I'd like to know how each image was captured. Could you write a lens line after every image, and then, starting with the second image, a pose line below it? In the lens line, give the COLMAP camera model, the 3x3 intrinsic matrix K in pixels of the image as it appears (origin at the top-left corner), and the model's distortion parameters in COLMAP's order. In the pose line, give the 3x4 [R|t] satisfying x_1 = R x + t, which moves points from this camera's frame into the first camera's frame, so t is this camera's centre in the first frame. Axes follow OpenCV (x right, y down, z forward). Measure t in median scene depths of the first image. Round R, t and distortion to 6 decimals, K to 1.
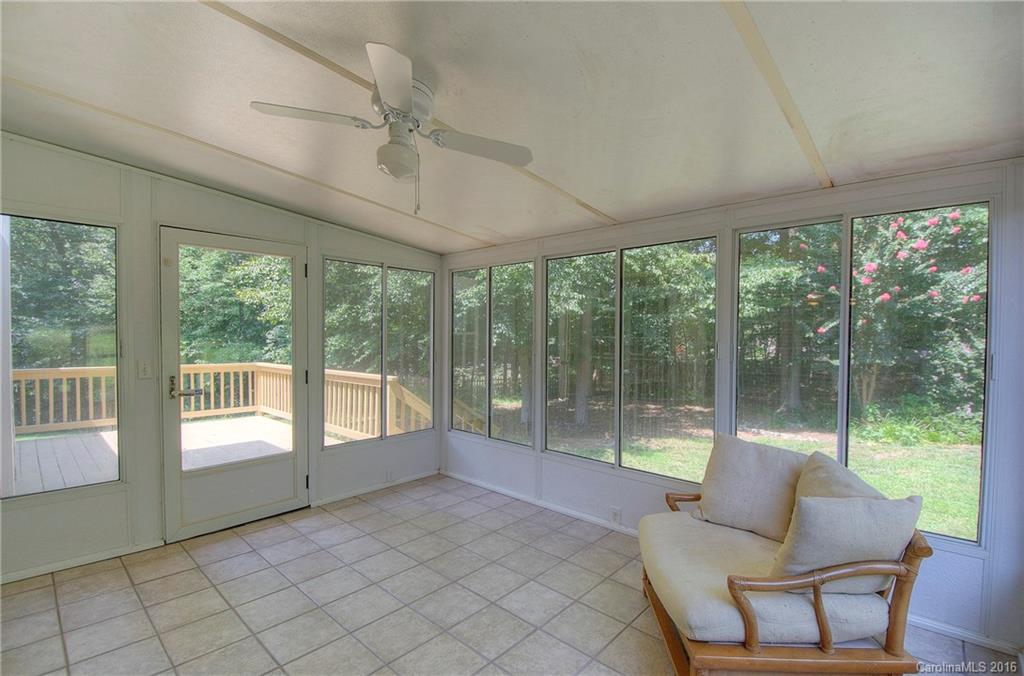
lens RADIAL K [[461.8, 0, 510.3], [0, 461.8, 342.6], [0, 0, 1]] dist [0.000719, -0.016309]
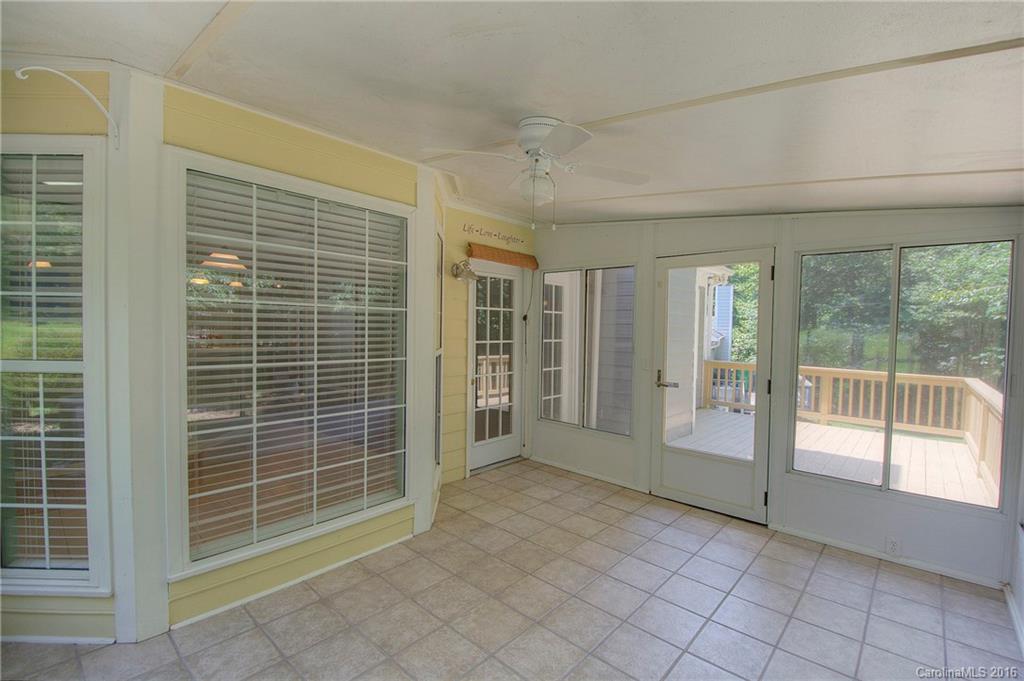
lens RADIAL K [[458.9, 0, 513.2], [0, 458.9, 324.2], [0, 0, 1]] dist [-0.033346, 0.000071]
pose [[0.004312, -0.013532, -0.999899, 0.391165], [-0.043633, 0.998954, -0.013708, -0.005272], [0.999038, 0.043688, 0.003717, 0.416495]]
